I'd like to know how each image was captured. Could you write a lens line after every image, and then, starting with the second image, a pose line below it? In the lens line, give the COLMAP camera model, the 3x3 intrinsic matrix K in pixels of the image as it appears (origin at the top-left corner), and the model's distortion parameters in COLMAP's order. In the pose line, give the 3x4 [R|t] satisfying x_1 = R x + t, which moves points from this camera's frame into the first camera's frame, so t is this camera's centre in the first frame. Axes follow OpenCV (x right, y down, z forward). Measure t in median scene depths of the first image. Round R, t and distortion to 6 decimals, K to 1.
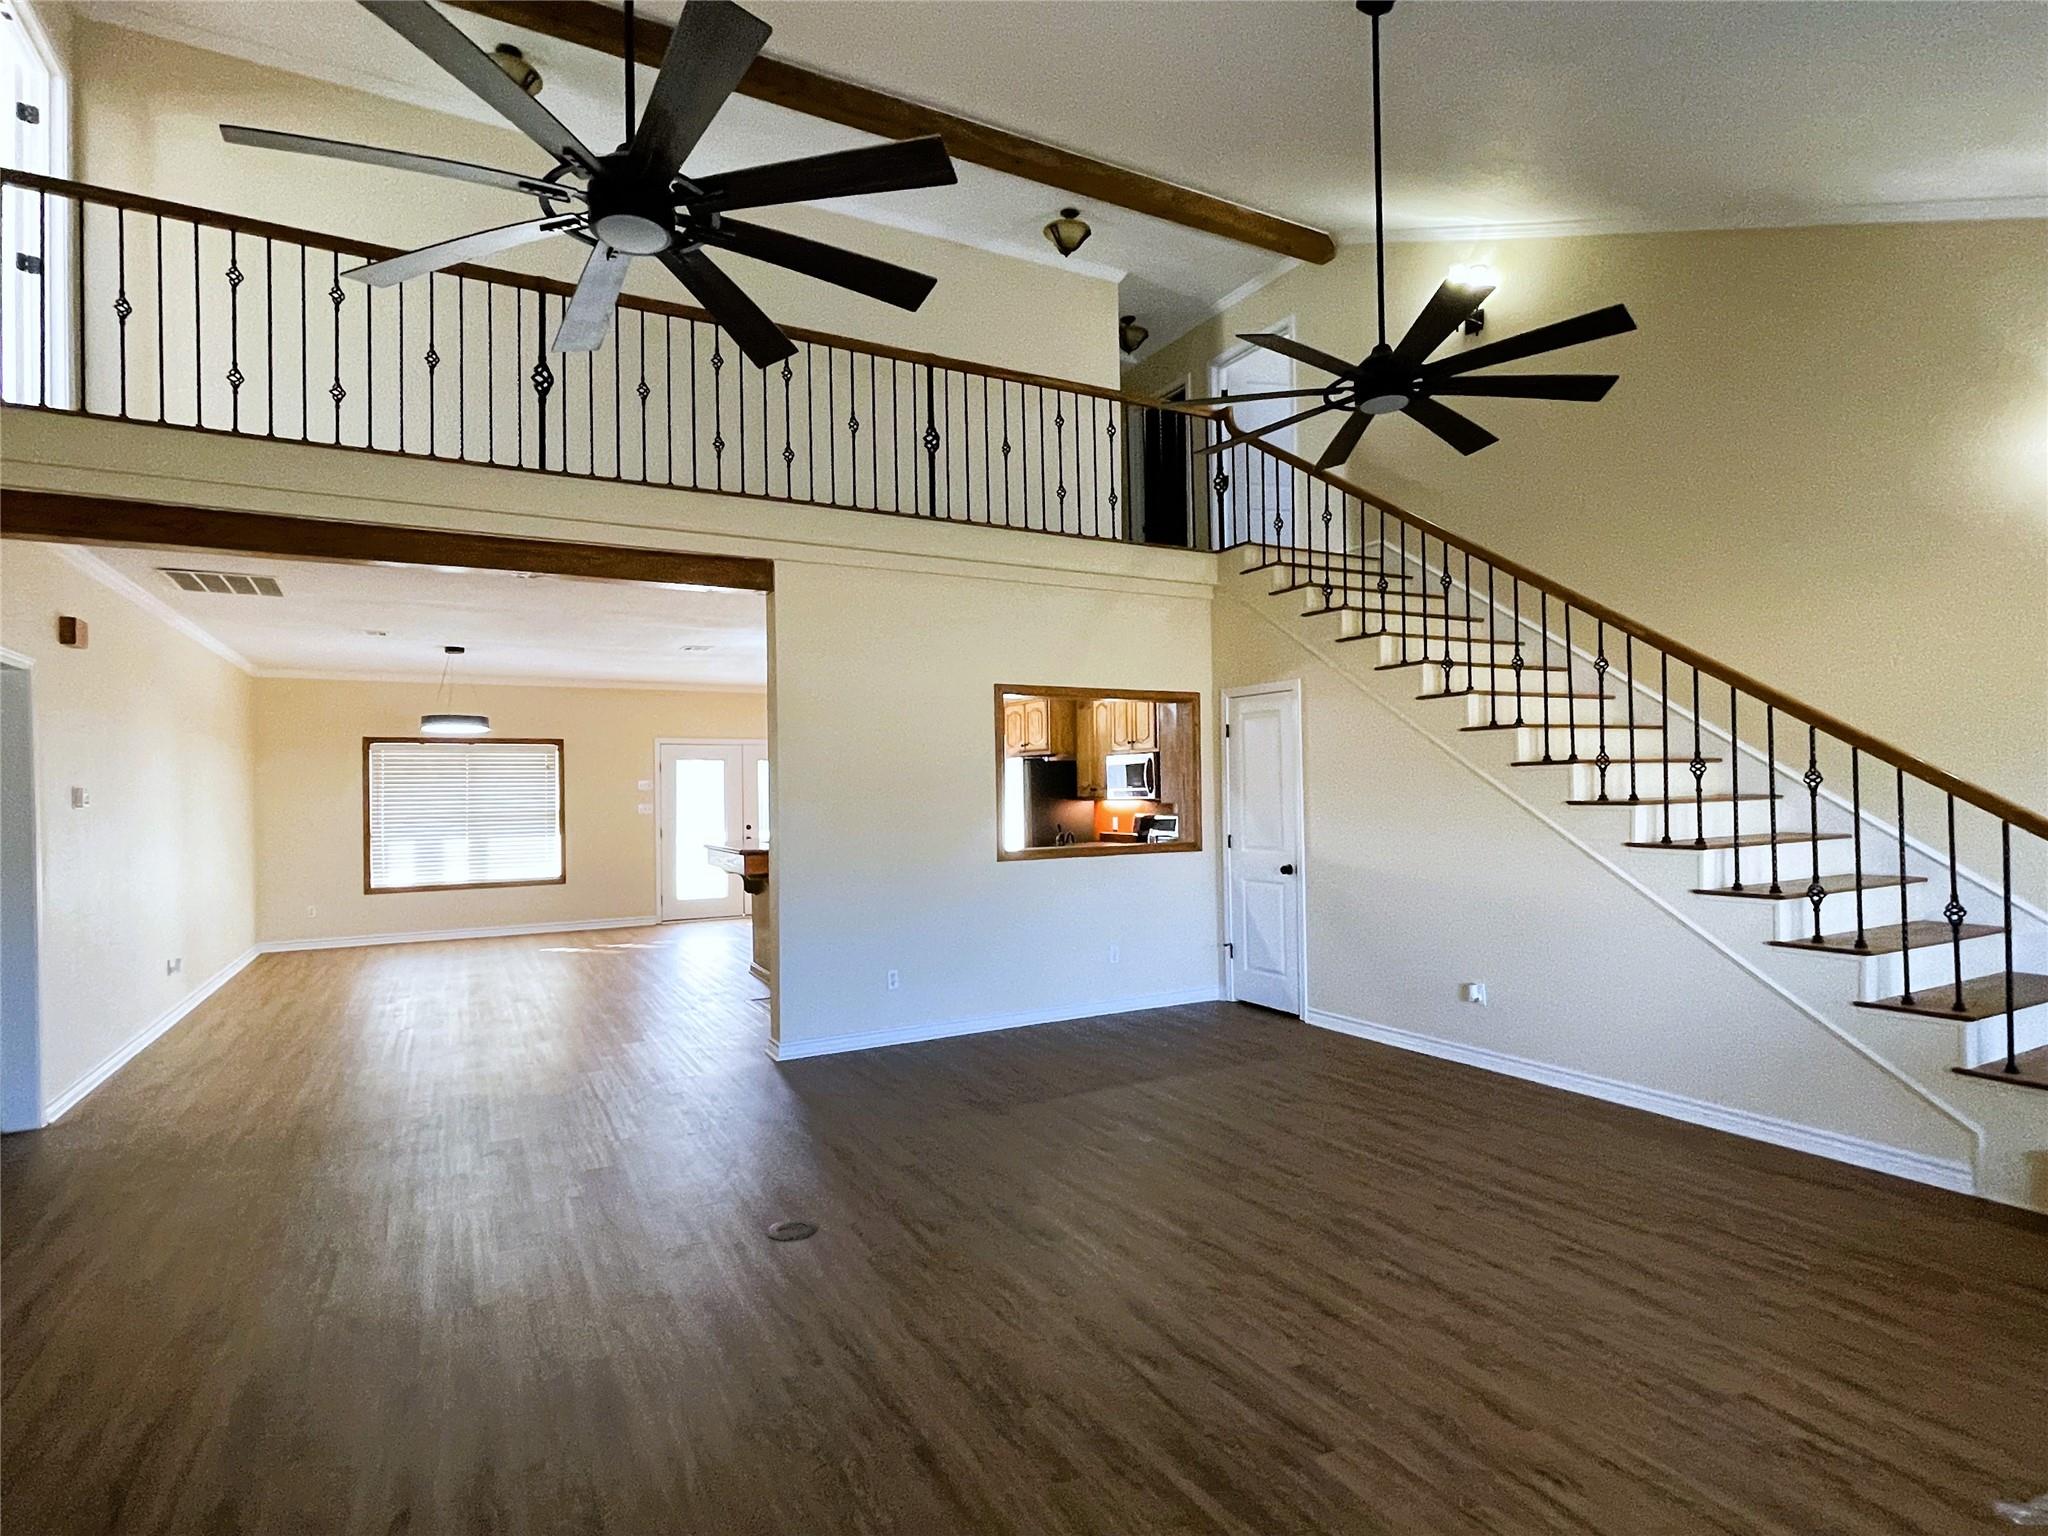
lens RADIAL K [[1055.8, 0, 1021.2], [0, 1055.8, 779.4], [0, 0, 1]] dist [0.001088, 0.000276]
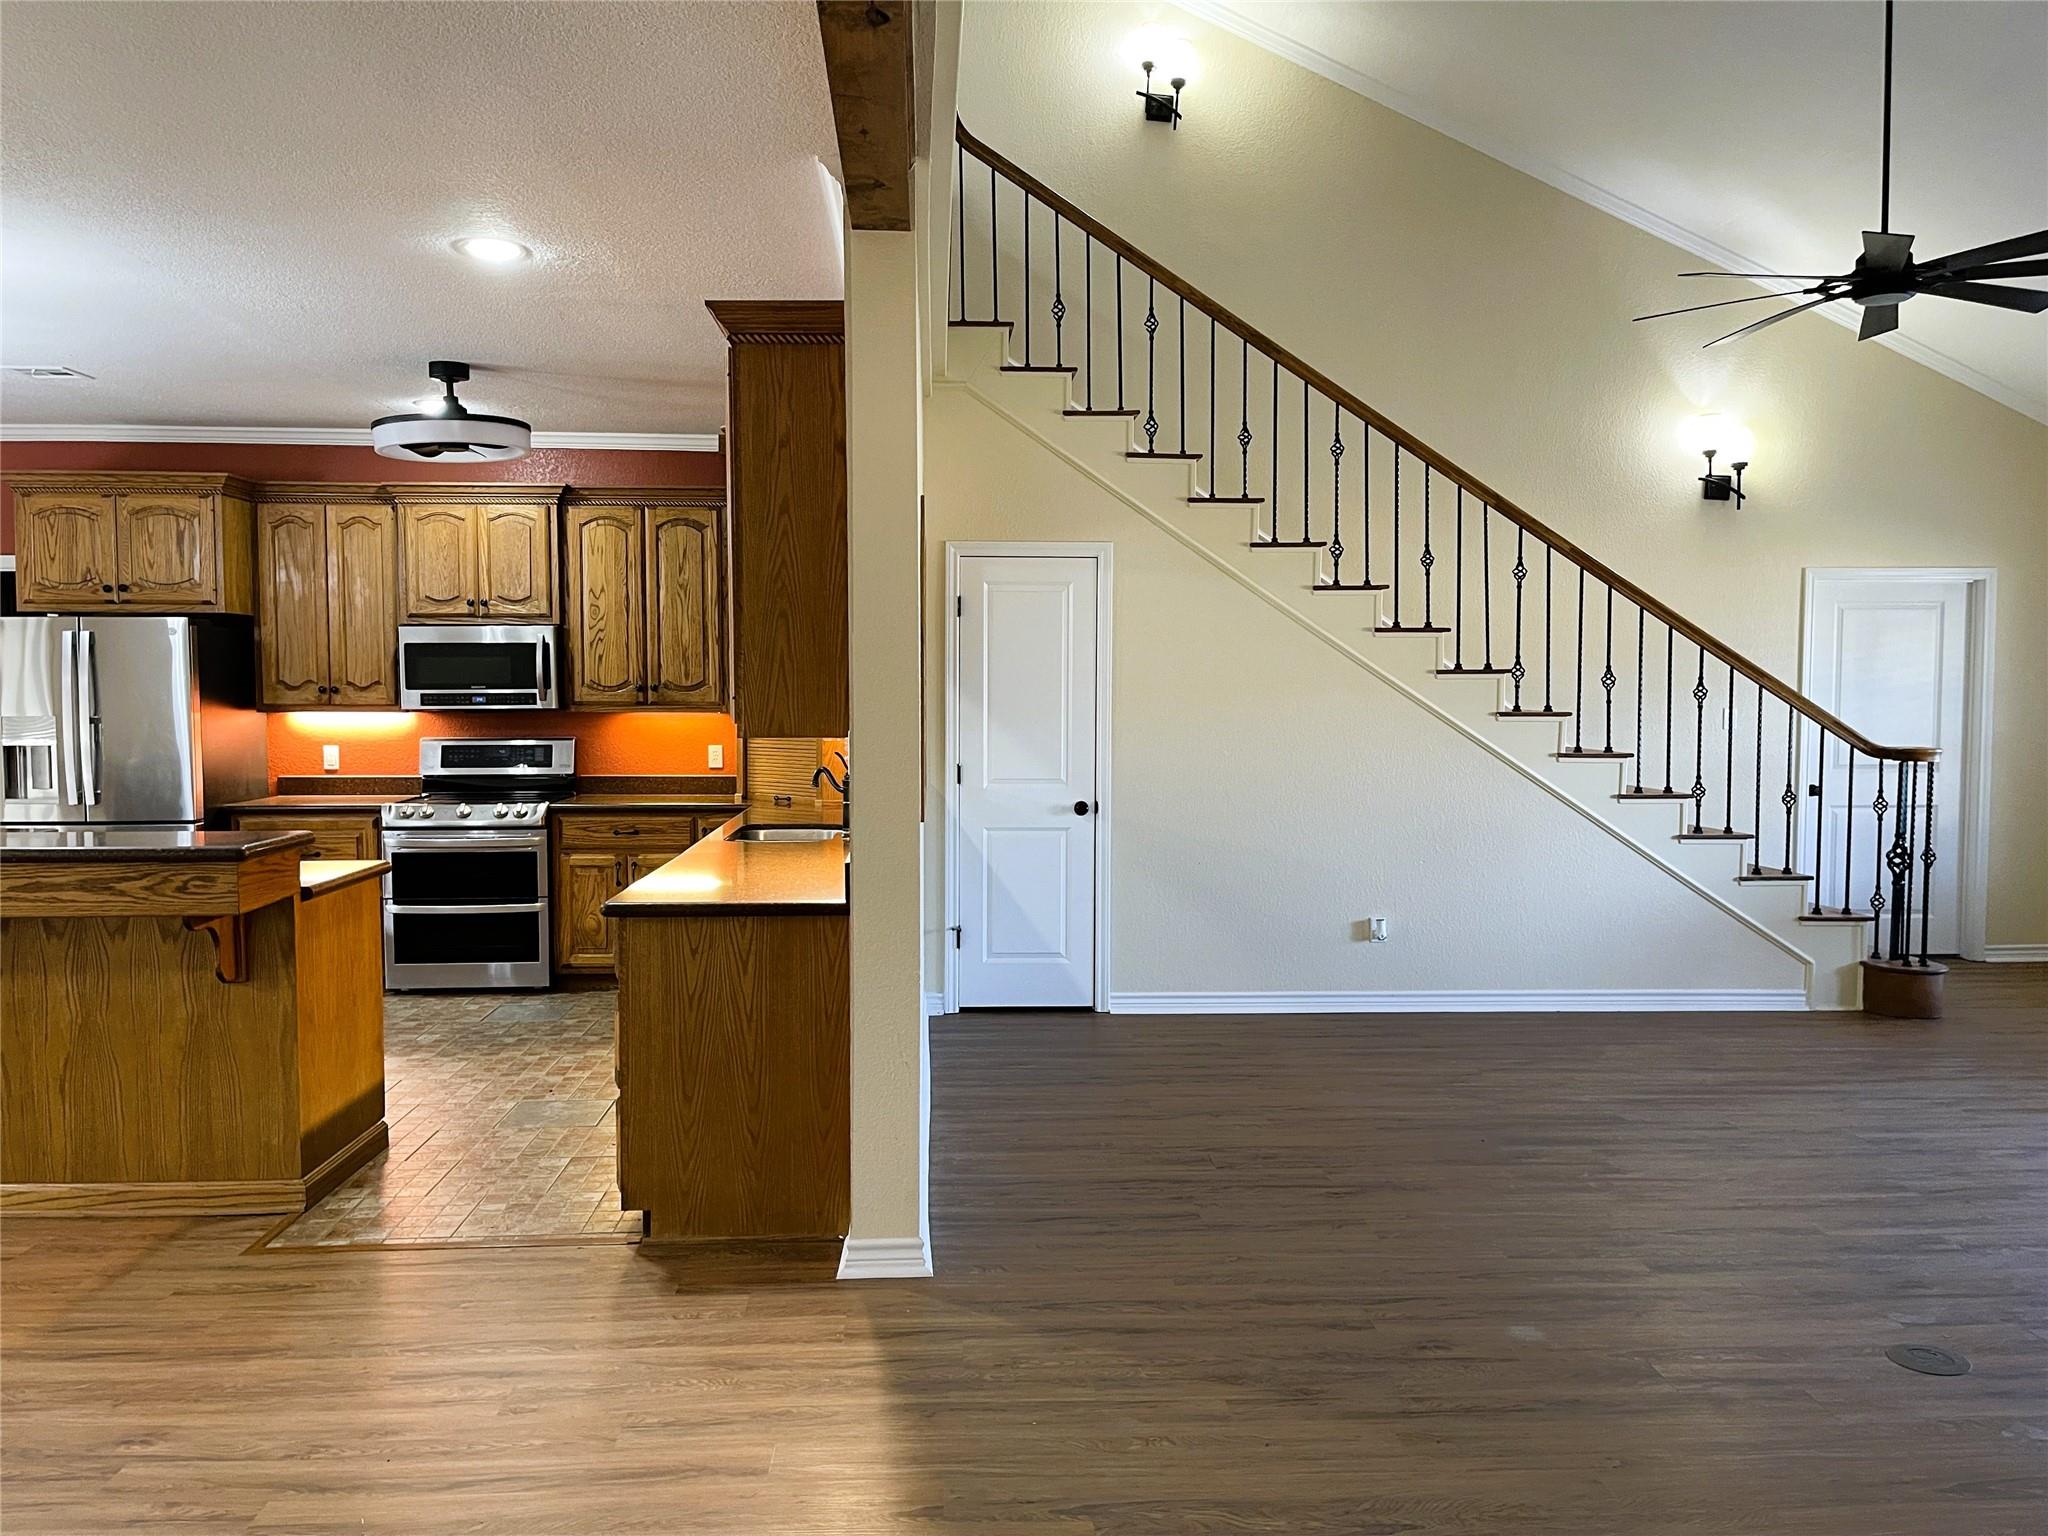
lens RADIAL K [[1554.3, 0, 1001.2], [0, 1554.3, 772.1], [0, 0, 1]] dist [0.080625, -0.104955]
pose [[0.433261, -0.036954, 0.900511, -0.736958], [-0.016937, 0.998649, 0.049130, 0.009682], [-0.901109, -0.036538, 0.432049, 0.603113]]
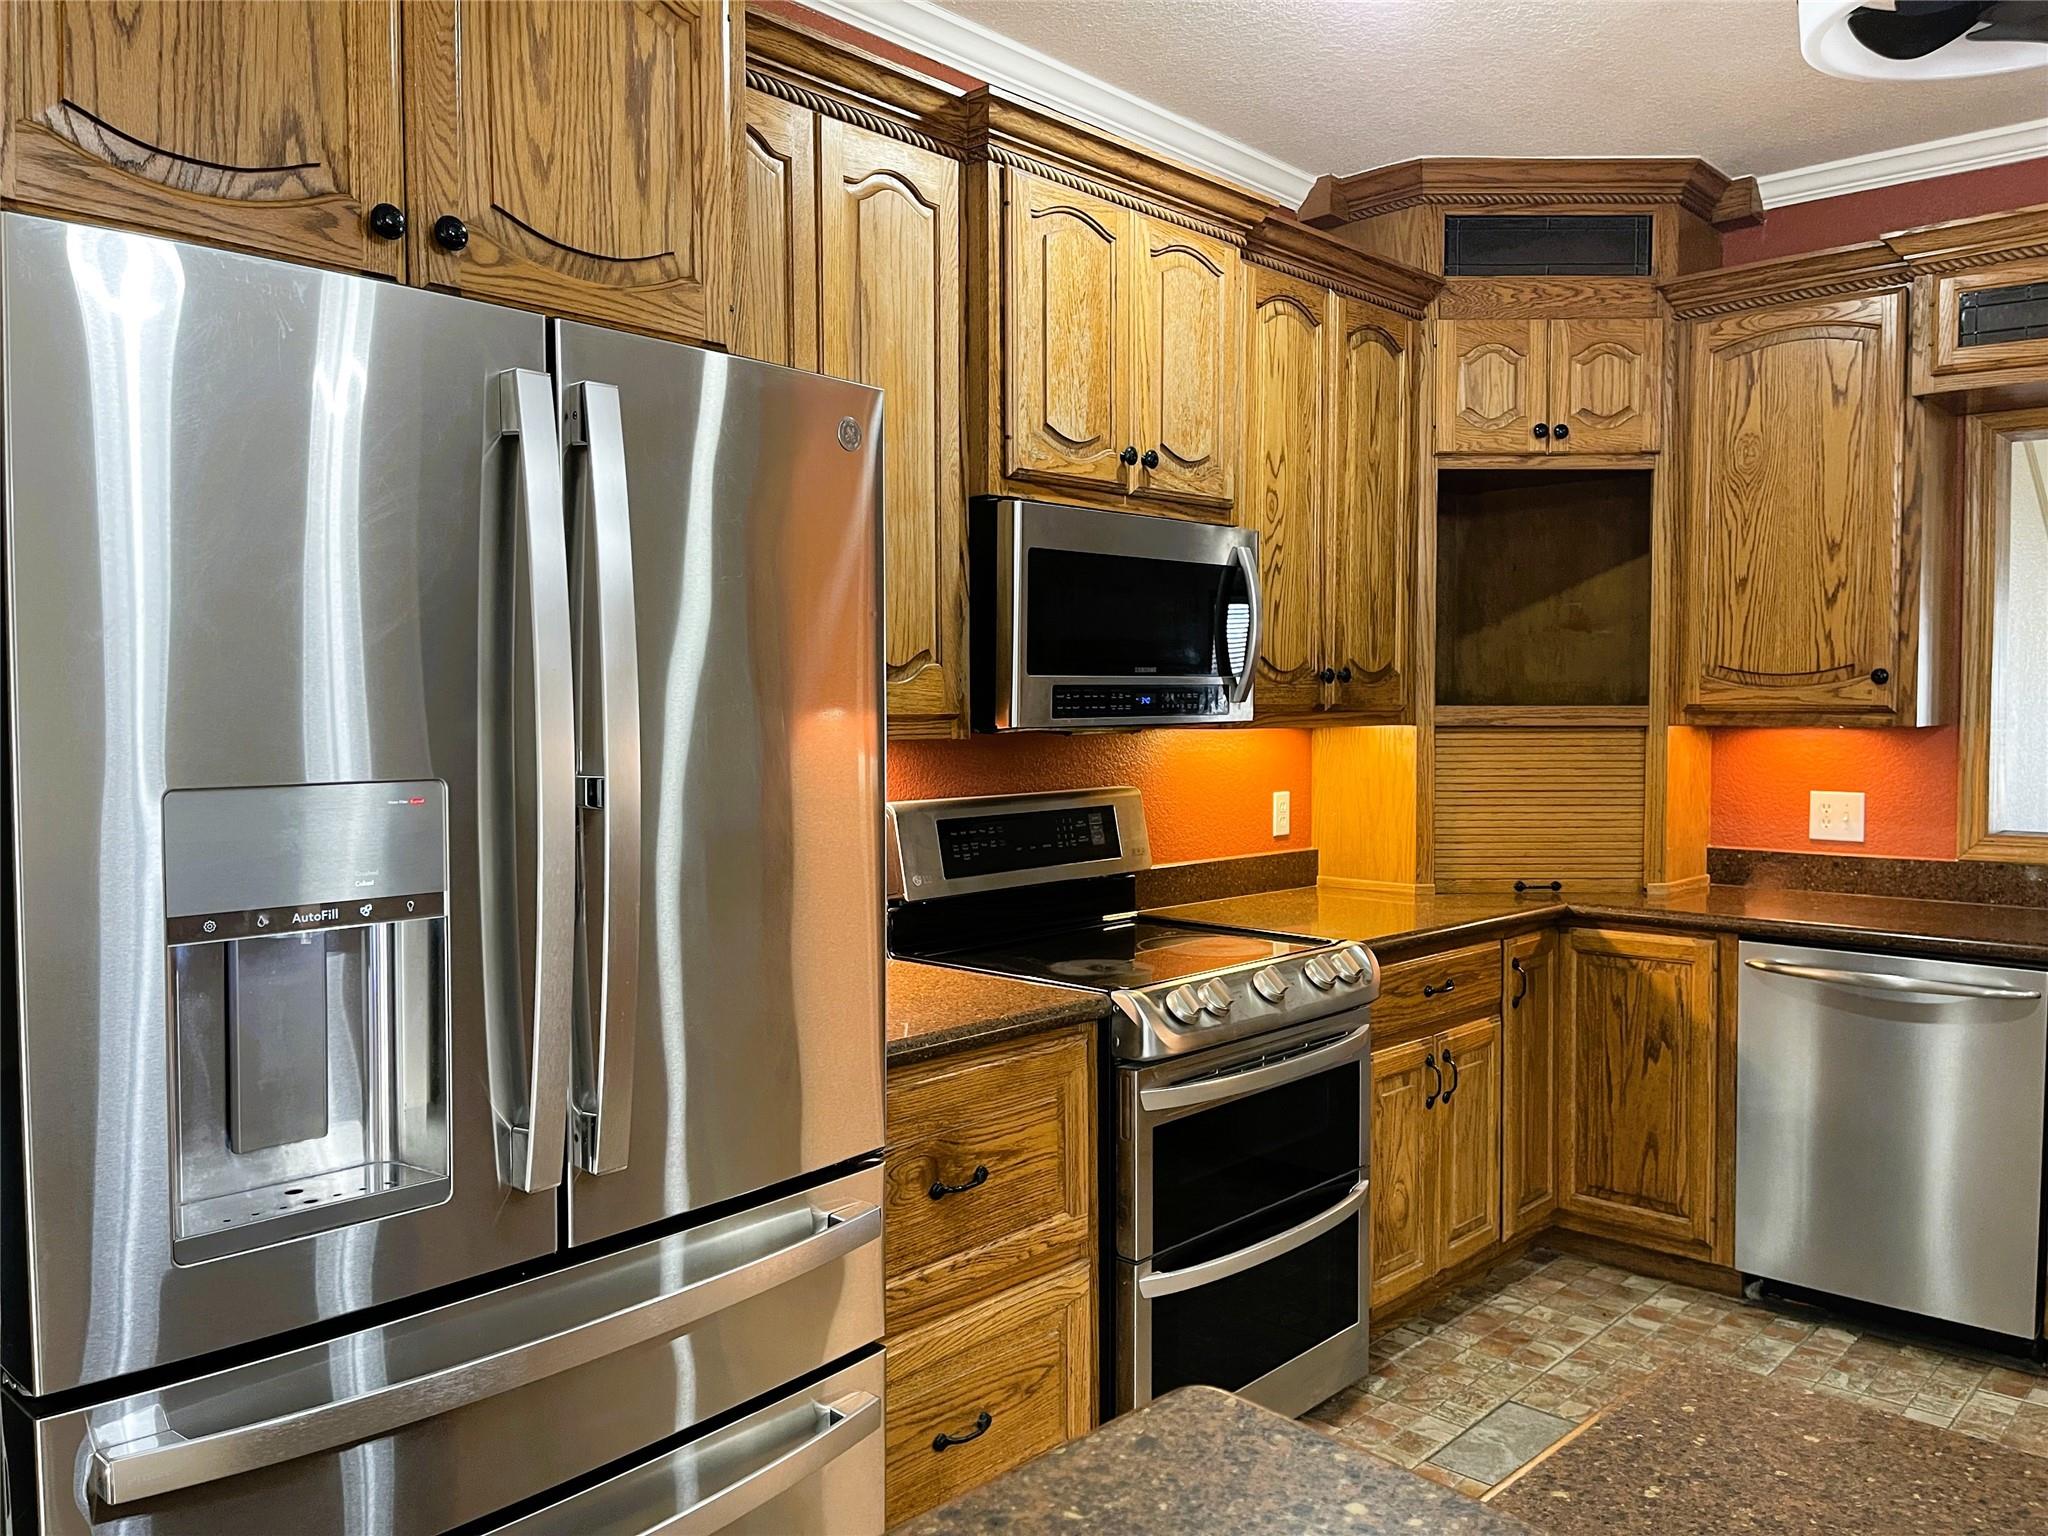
lens RADIAL K [[1564.1, 0, 1019.9], [0, 1564.1, 757.9], [0, 0, 1]] dist [0.114327, -0.160608]
pose [[-0.318515, -0.019258, 0.947722, -0.281673], [-0.004537, 0.999813, 0.018791, 0.028245], [-0.947907, 0.001686, -0.318543, 1.649669]]
